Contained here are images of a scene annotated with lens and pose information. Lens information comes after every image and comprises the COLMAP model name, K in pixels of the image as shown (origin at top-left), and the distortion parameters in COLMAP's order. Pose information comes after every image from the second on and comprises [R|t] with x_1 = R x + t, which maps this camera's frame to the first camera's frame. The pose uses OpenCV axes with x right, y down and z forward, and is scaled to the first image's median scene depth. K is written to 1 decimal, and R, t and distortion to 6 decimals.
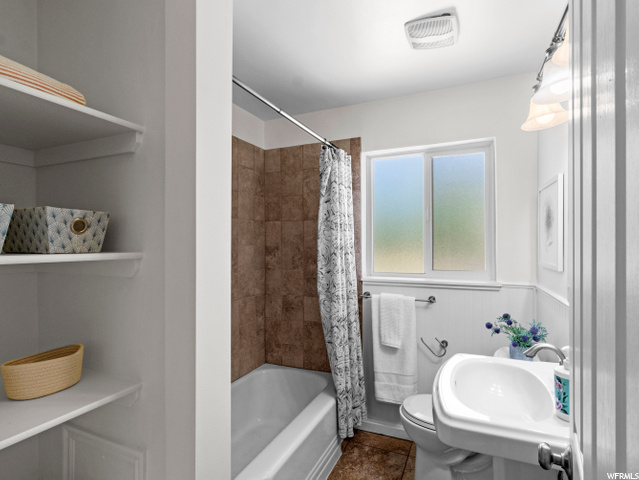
lens RADIAL K [[335.0, 0, 319.4], [0, 335.0, 242.6], [0, 0, 1]] dist [-0.016604, 0.000503]
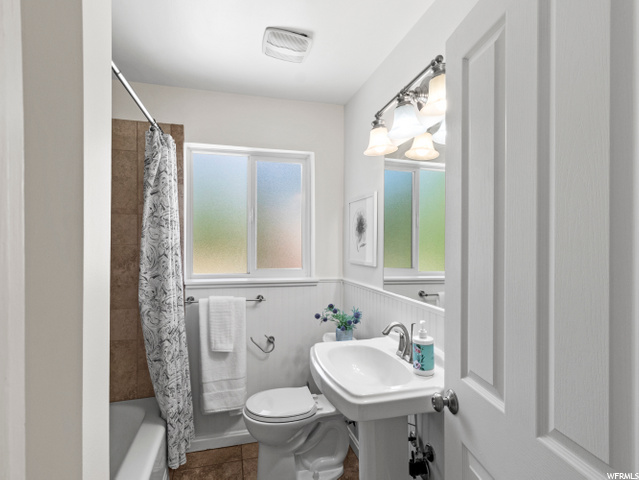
lens RADIAL K [[338.8, 0, 321.1], [0, 338.8, 238.3], [0, 0, 1]] dist [0.000033, -0.000142]
pose [[0.773161, 0.019330, 0.633915, -0.192493], [-0.011495, 0.999798, -0.016466, -0.000018], [-0.634105, 0.005444, 0.773227, 0.073120]]
